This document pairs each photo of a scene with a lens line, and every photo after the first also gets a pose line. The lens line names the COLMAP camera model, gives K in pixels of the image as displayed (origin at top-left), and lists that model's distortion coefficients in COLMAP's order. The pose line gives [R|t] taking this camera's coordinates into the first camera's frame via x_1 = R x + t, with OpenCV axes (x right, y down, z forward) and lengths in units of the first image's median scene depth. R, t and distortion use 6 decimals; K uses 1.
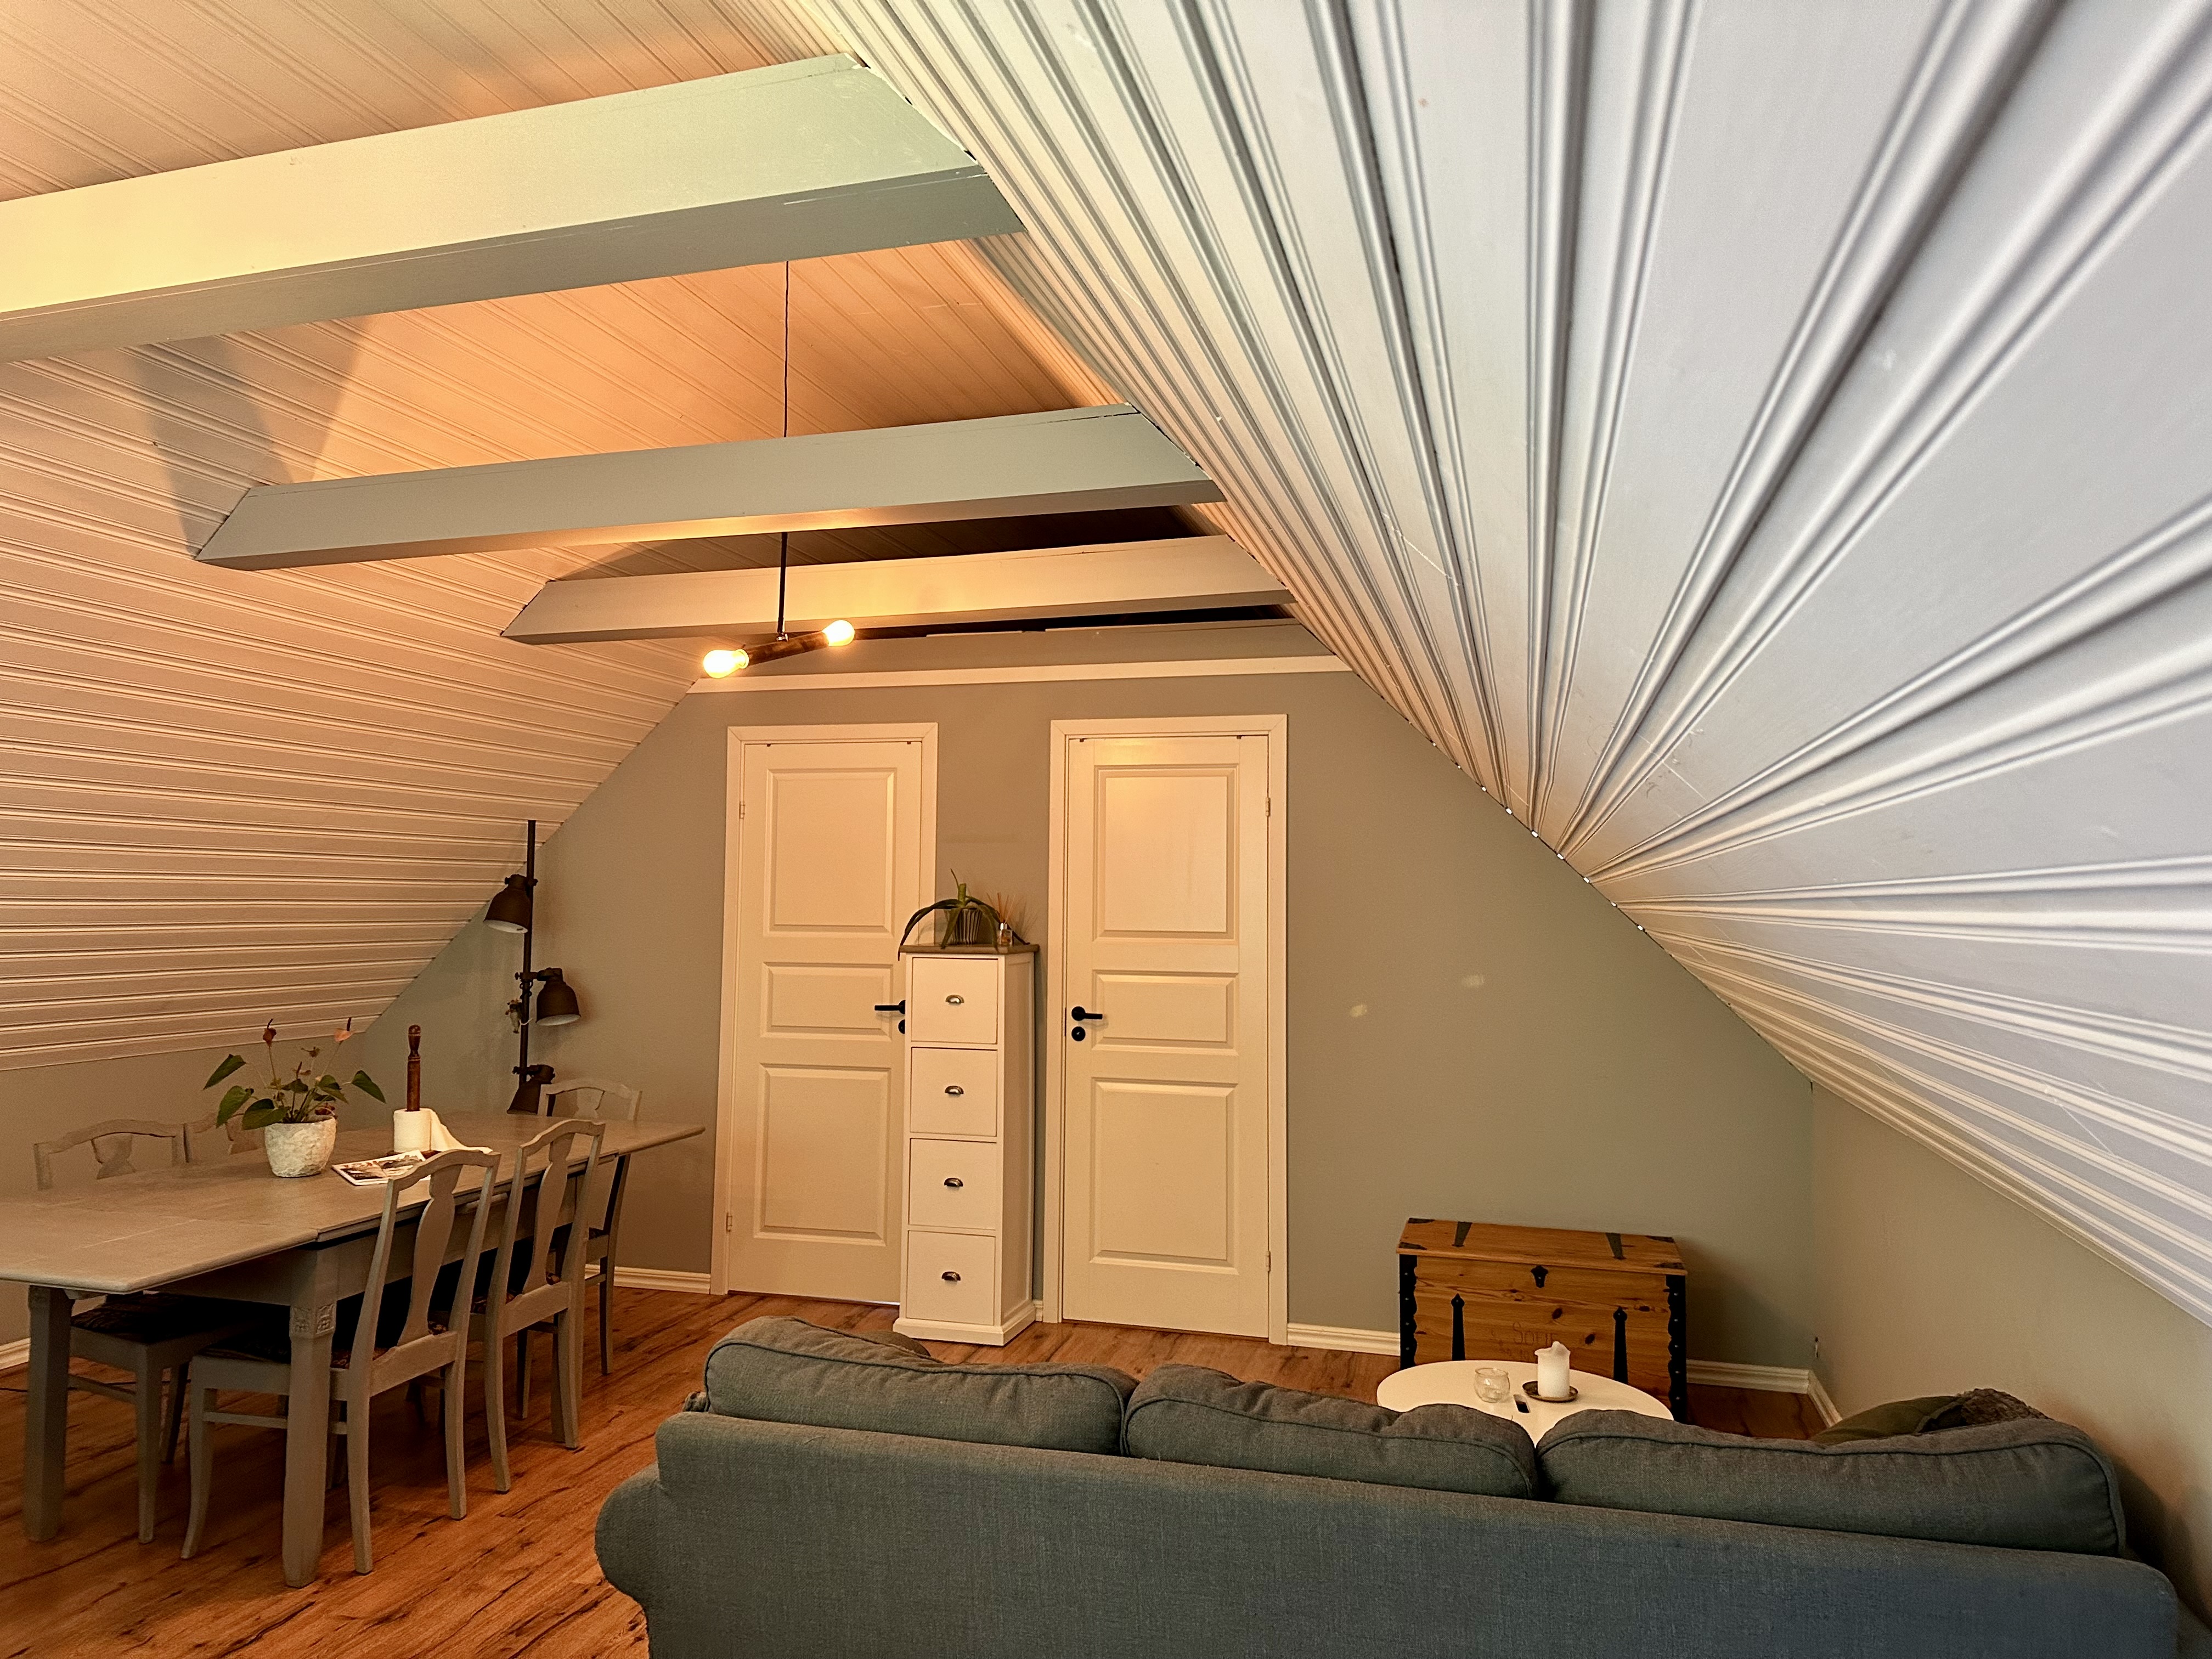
lens RADIAL K [[1556.7, 0, 1102.3], [0, 1556.7, 828.2], [0, 0, 1]] dist [-0.033770, -0.000539]
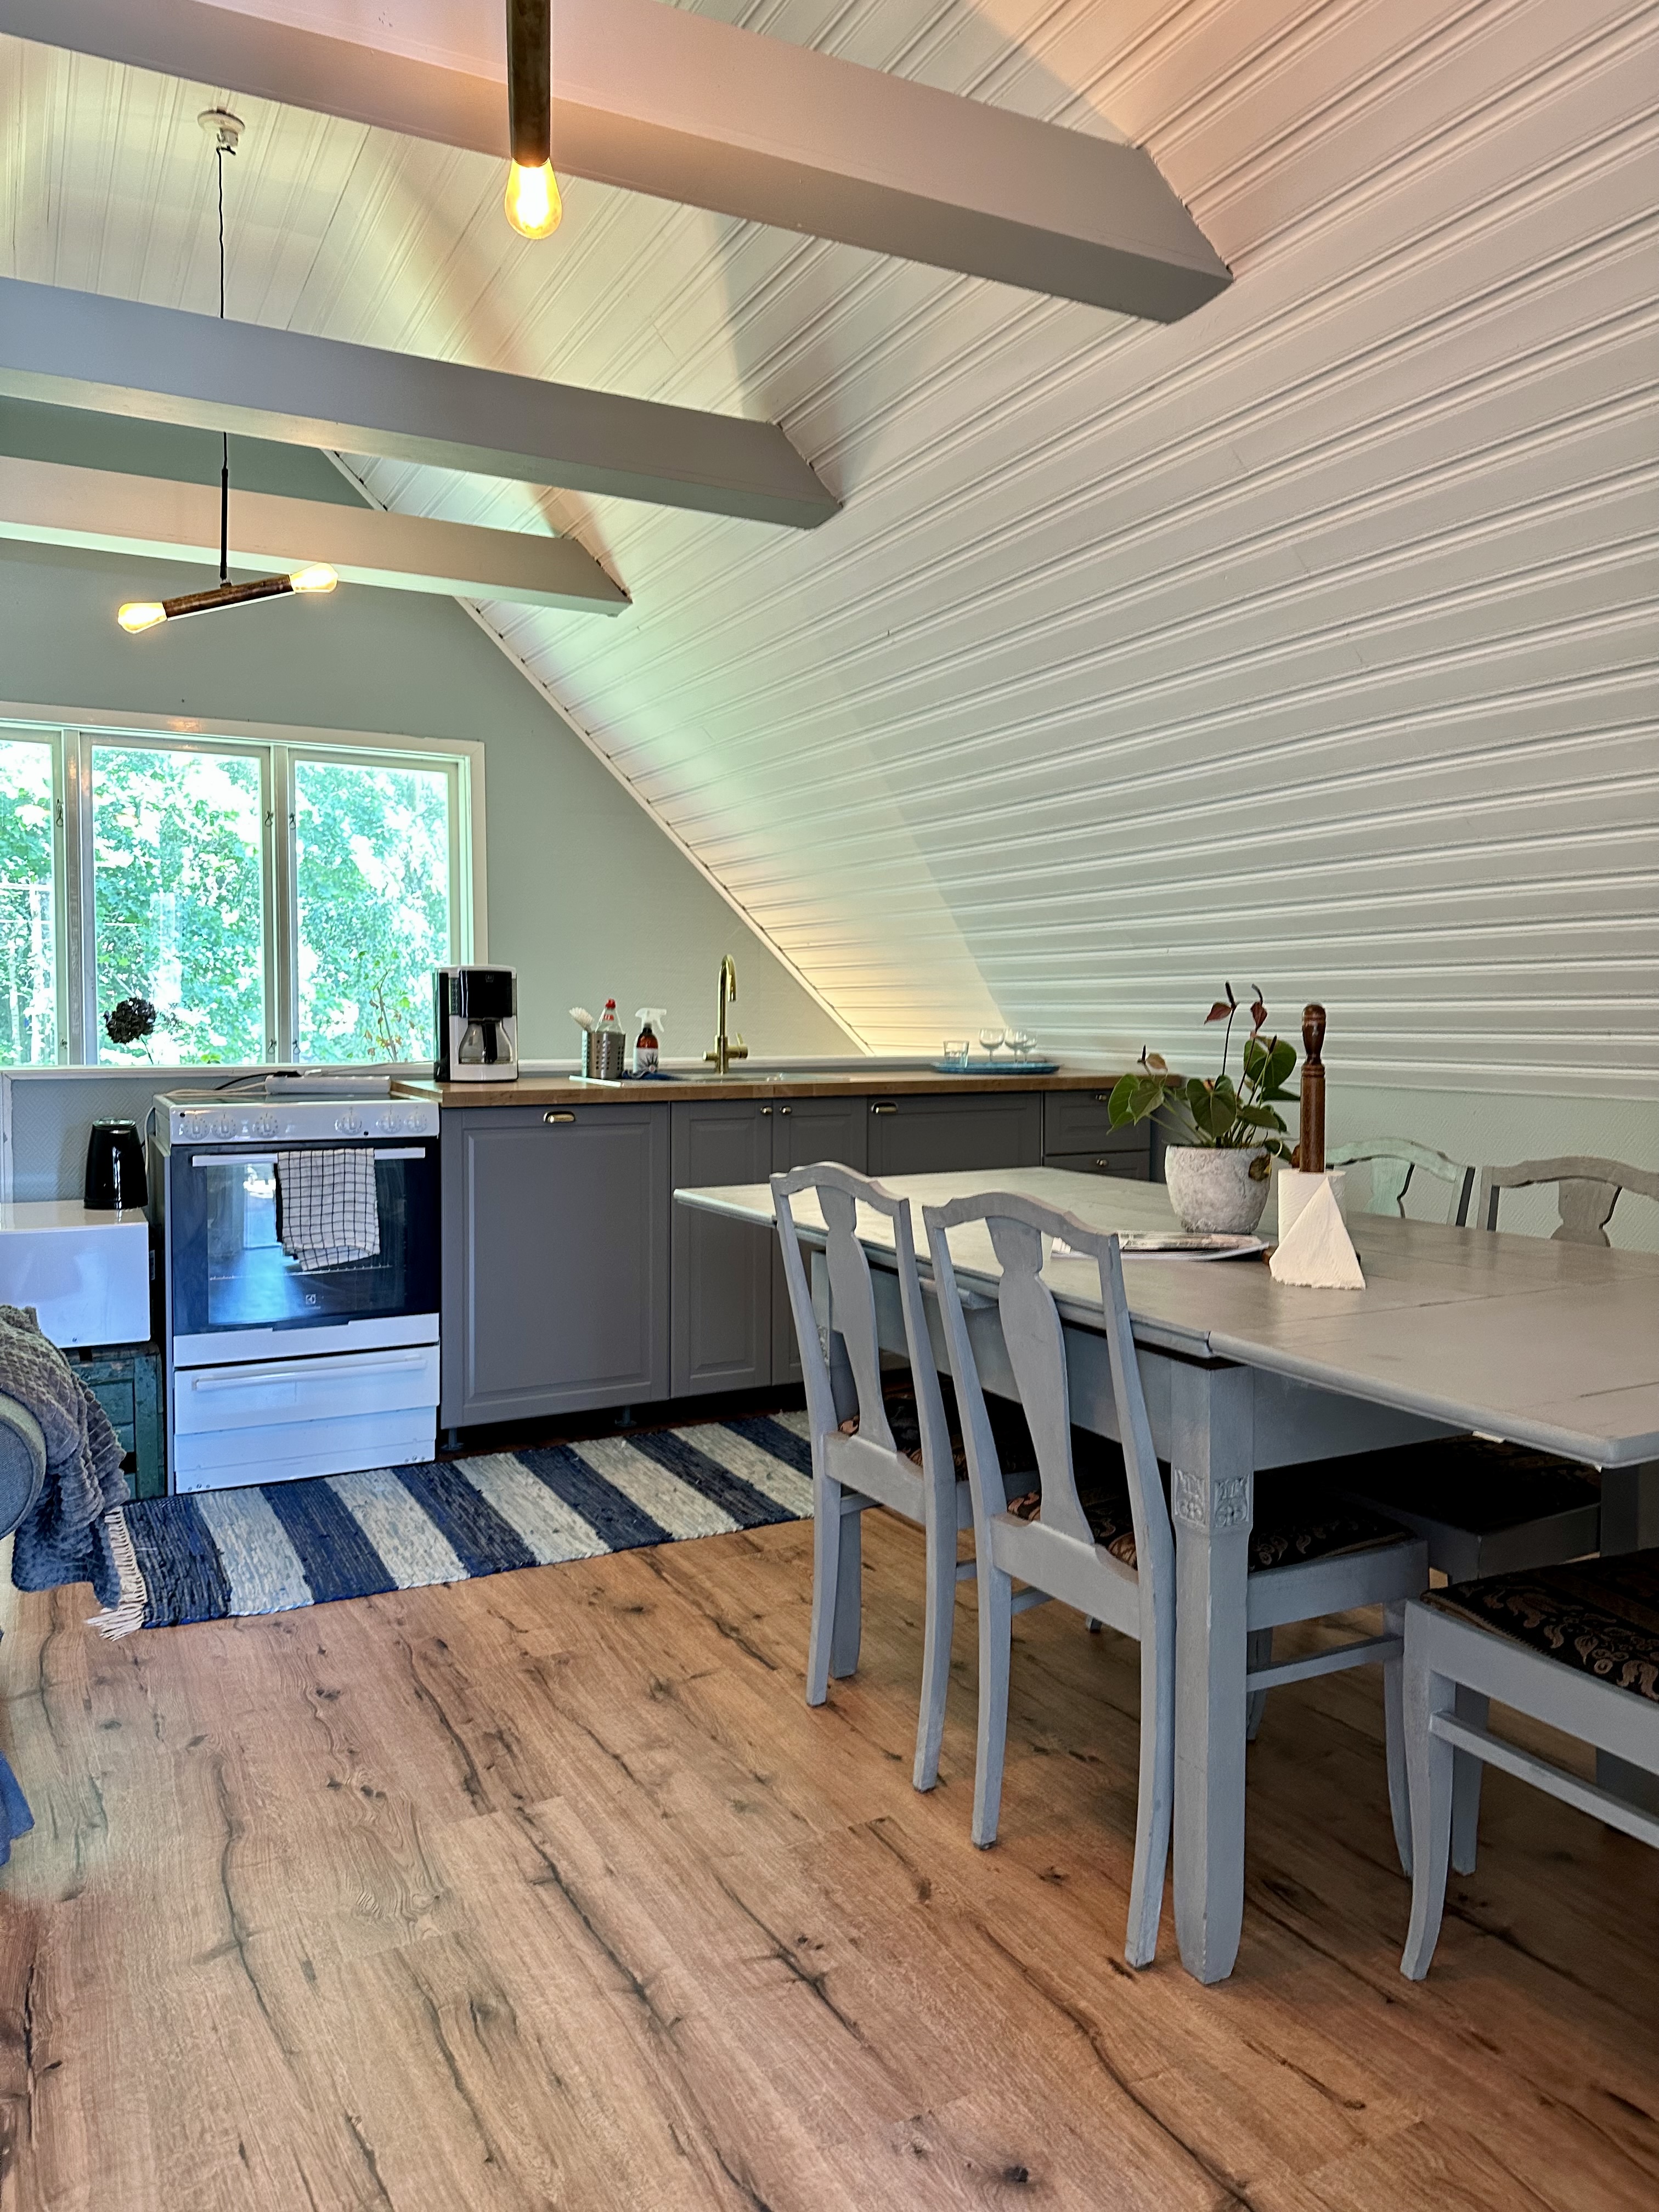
lens RADIAL K [[1556.7, 0, 825.0], [0, 1556.7, 1103.3], [0, 0, 1]] dist [-0.033770, -0.000539]
pose [[-0.738558, 0.026848, -0.673655, 0.002866], [0.024159, 0.999619, 0.013353, 0.200223], [0.673757, -0.006413, -0.738926, 1.619746]]
